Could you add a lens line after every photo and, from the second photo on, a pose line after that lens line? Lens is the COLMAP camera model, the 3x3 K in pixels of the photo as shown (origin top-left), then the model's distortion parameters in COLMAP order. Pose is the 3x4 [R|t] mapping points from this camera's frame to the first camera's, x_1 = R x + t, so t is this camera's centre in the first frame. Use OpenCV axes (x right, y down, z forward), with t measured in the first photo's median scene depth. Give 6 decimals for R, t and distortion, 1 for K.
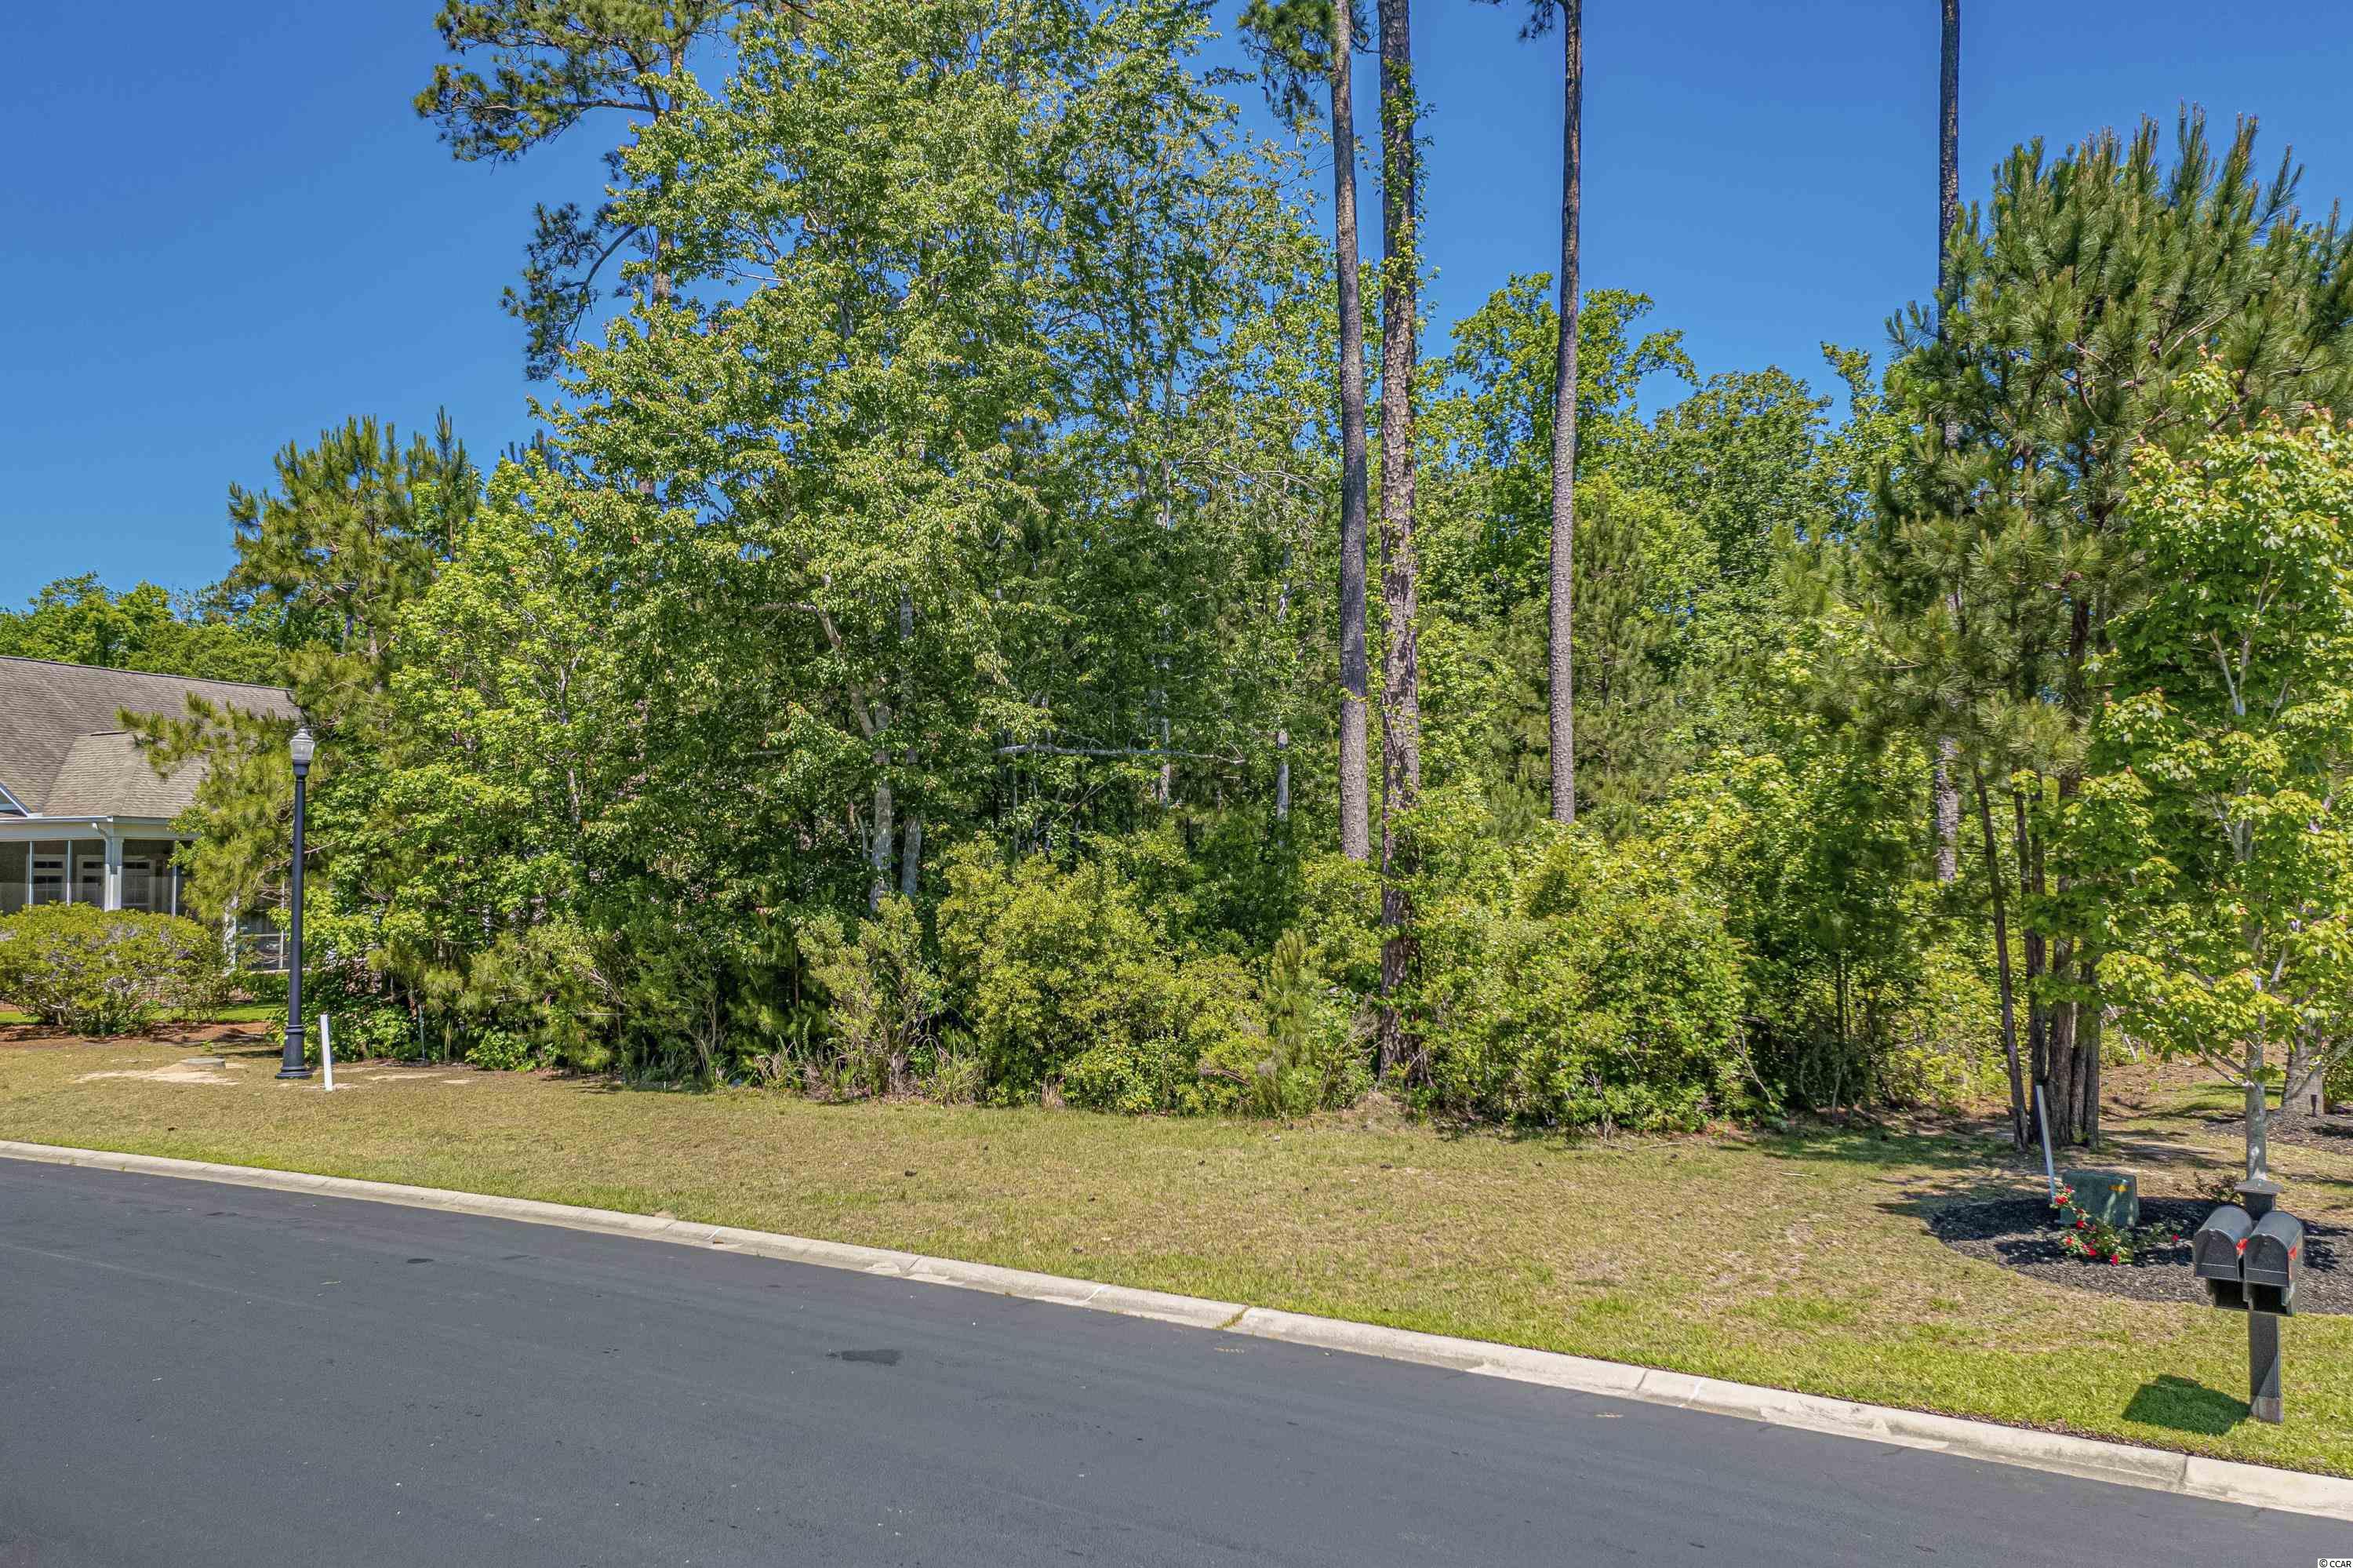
lens RADIAL K [[2036.9, 0, 1174.2], [0, 2036.9, 794.5], [0, 0, 1]] dist [-0.008447, 0.018848]
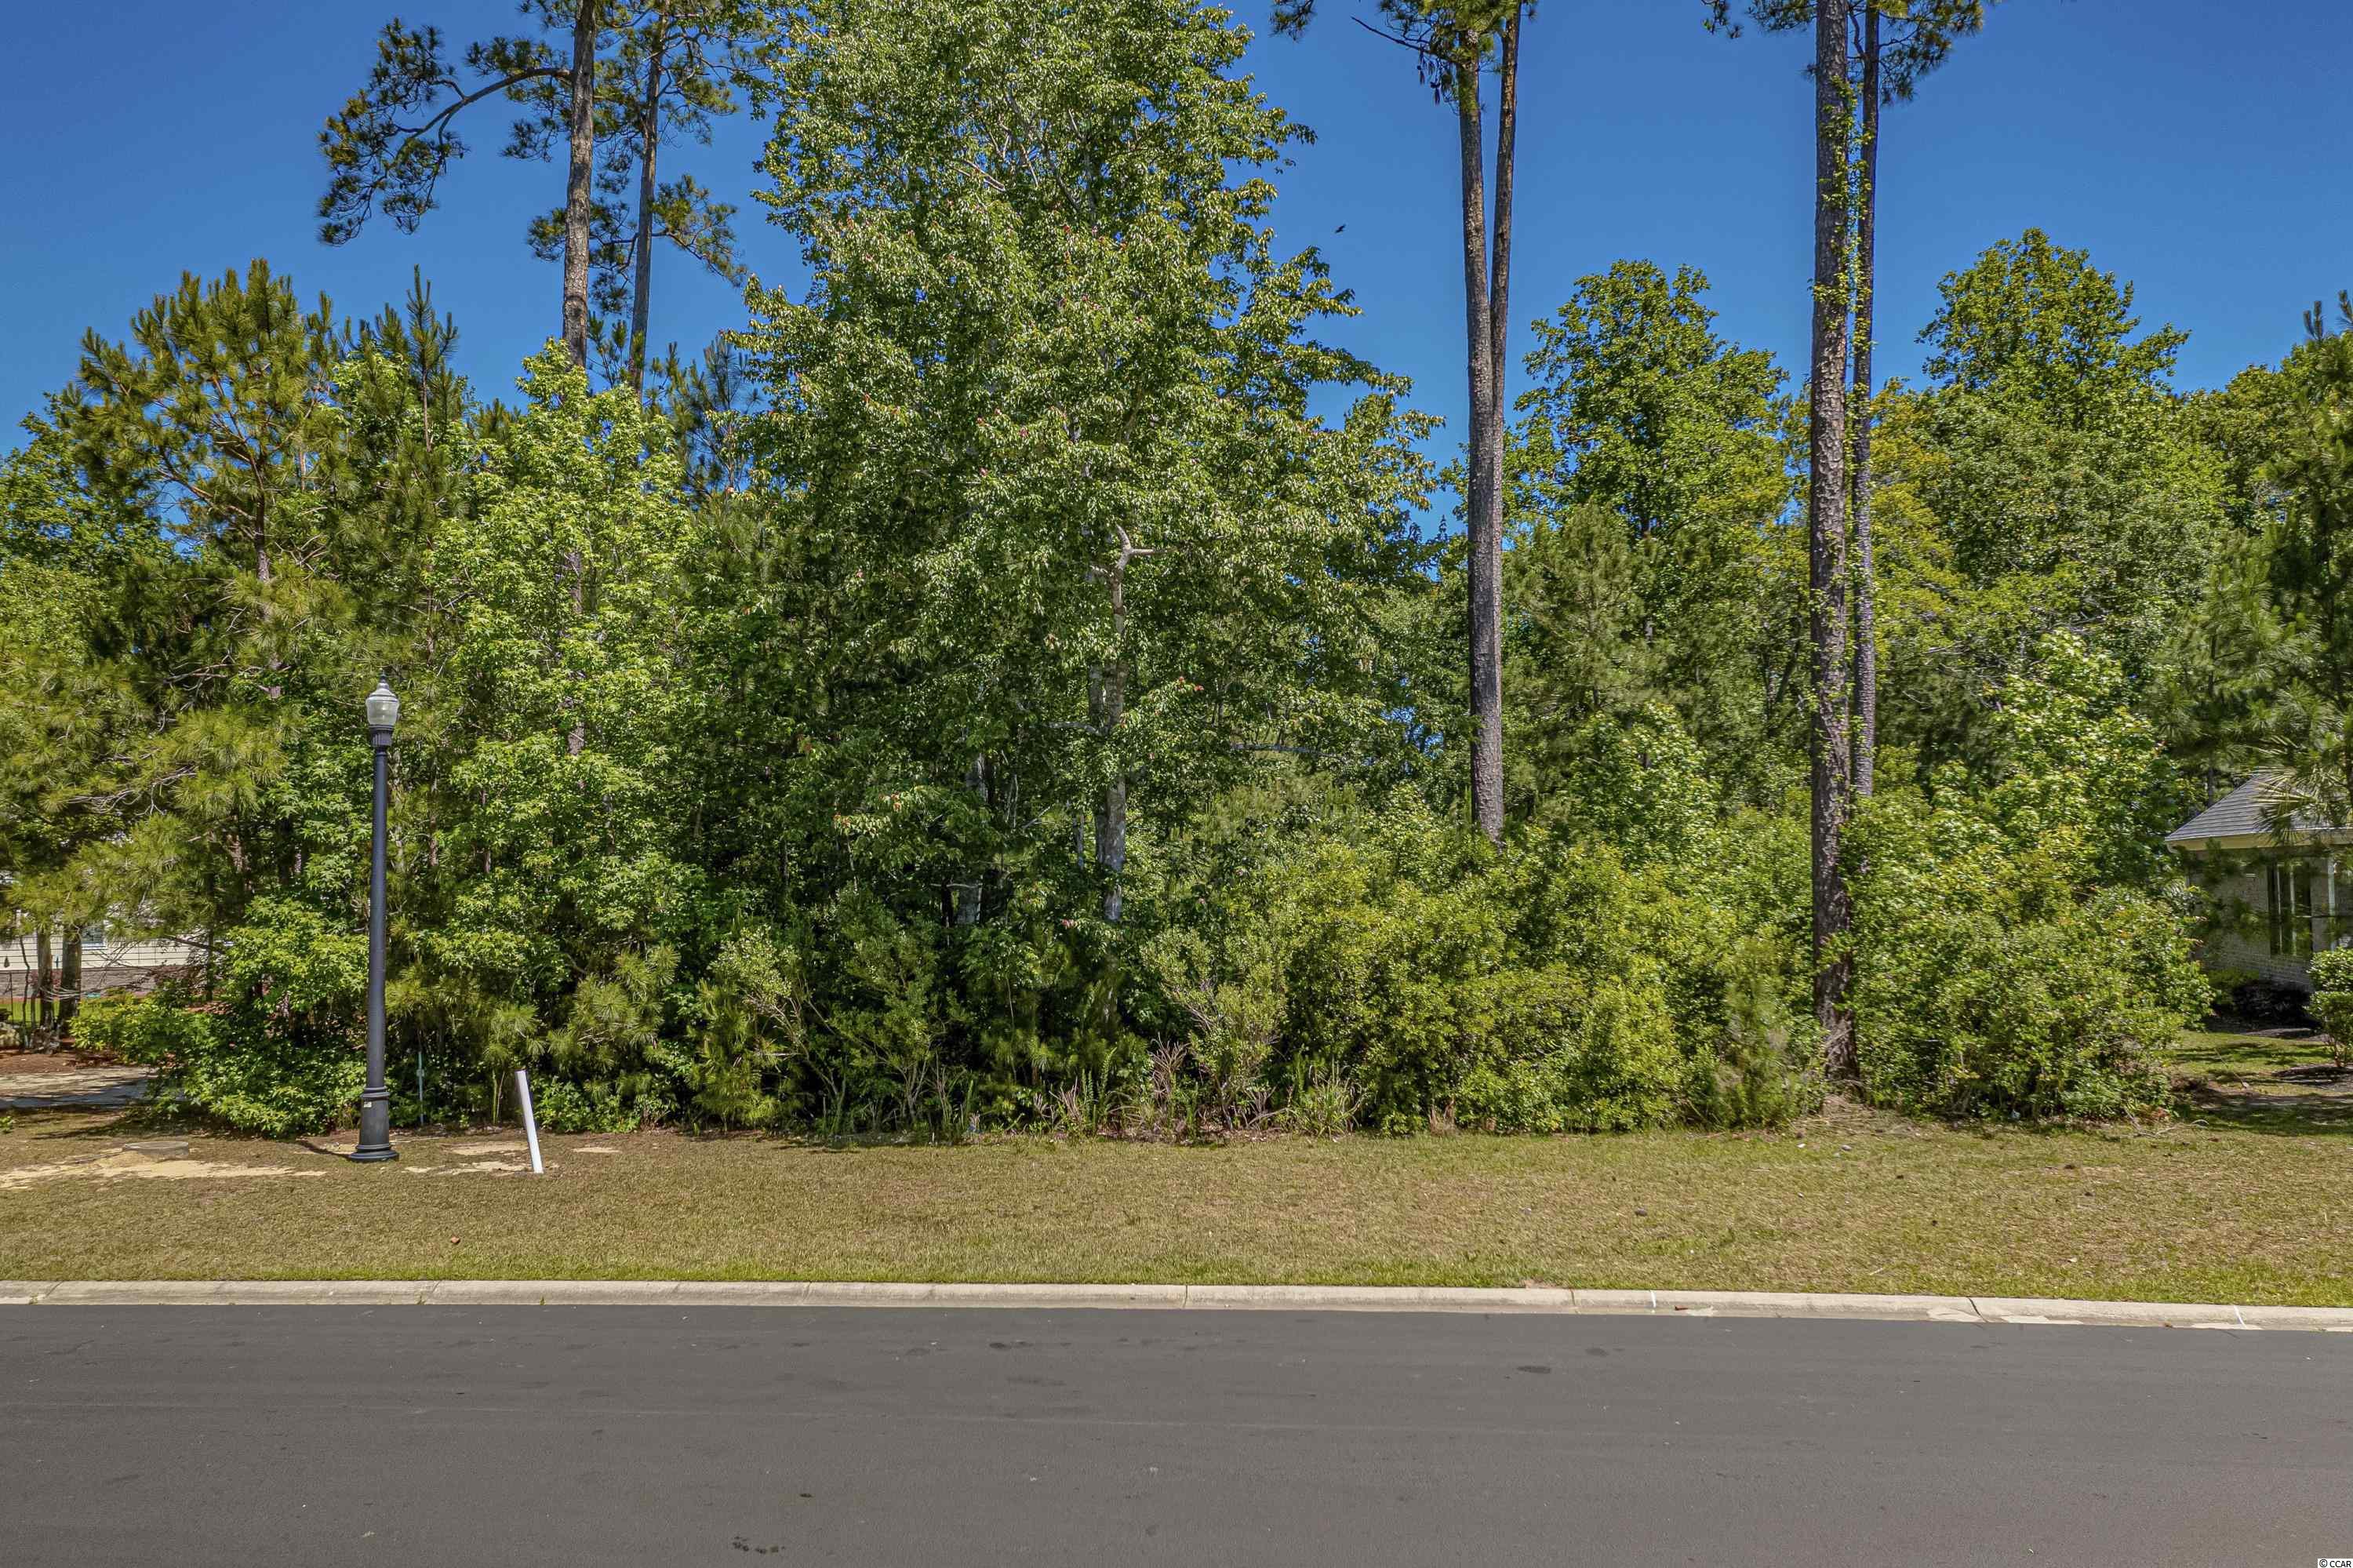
lens RADIAL K [[2036.9, 0, 1175.1], [0, 2036.9, 777.5], [0, 0, 1]] dist [-0.008447, 0.018848]
pose [[0.873256, 0.022932, 0.486722, -0.557452], [-0.019490, 0.999736, -0.012135, 0.005399], [-0.486872, 0.001110, 0.873473, 0.228086]]
